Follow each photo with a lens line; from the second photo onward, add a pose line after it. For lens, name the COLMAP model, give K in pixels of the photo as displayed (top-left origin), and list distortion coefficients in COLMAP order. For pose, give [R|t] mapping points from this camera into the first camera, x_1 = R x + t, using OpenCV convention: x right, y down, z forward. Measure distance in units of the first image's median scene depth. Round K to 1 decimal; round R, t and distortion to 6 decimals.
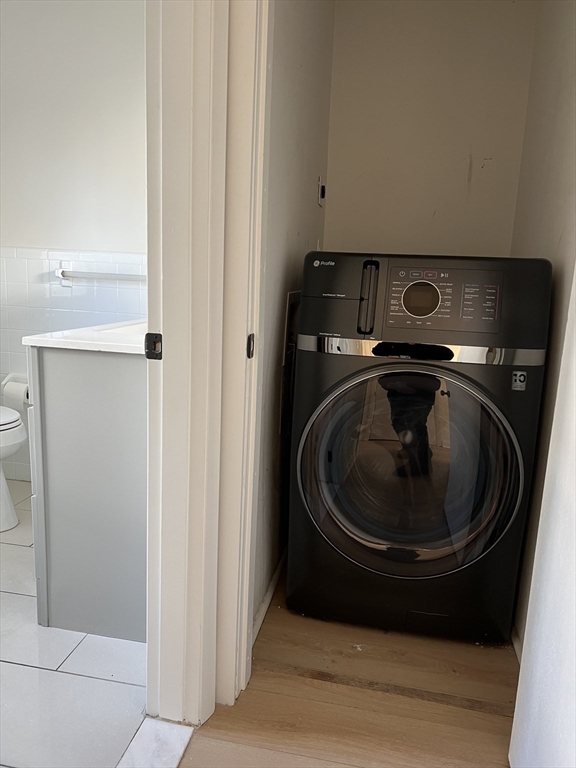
lens RADIAL K [[575.5, 0, 287.9], [0, 575.5, 385.4], [0, 0, 1]] dist [0.116028, -0.204100]
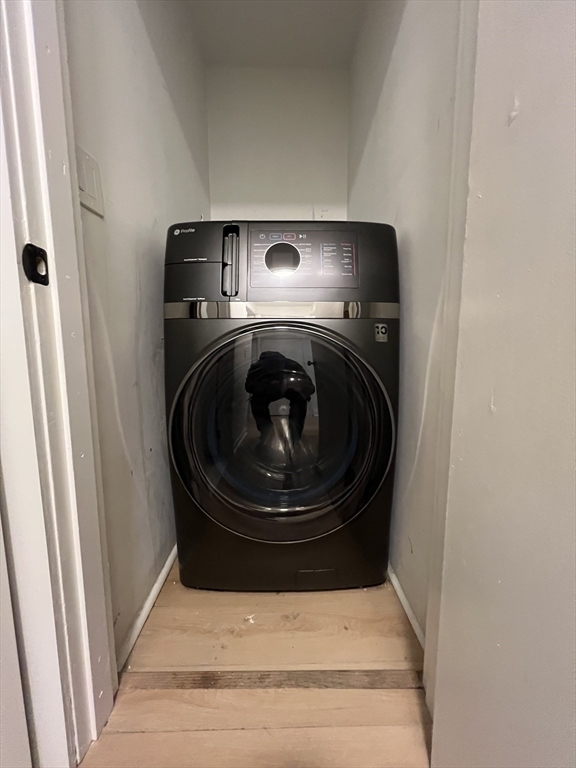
lens RADIAL K [[306.8, 0, 286.6], [0, 306.8, 382.5], [0, 0, 1]] dist [0.000458, 0.000298]
pose [[0.977464, -0.071602, 0.198588, 0.114936], [0.085075, 0.994557, -0.060152, 0.095040], [-0.193200, 0.075691, 0.978235, 0.491592]]
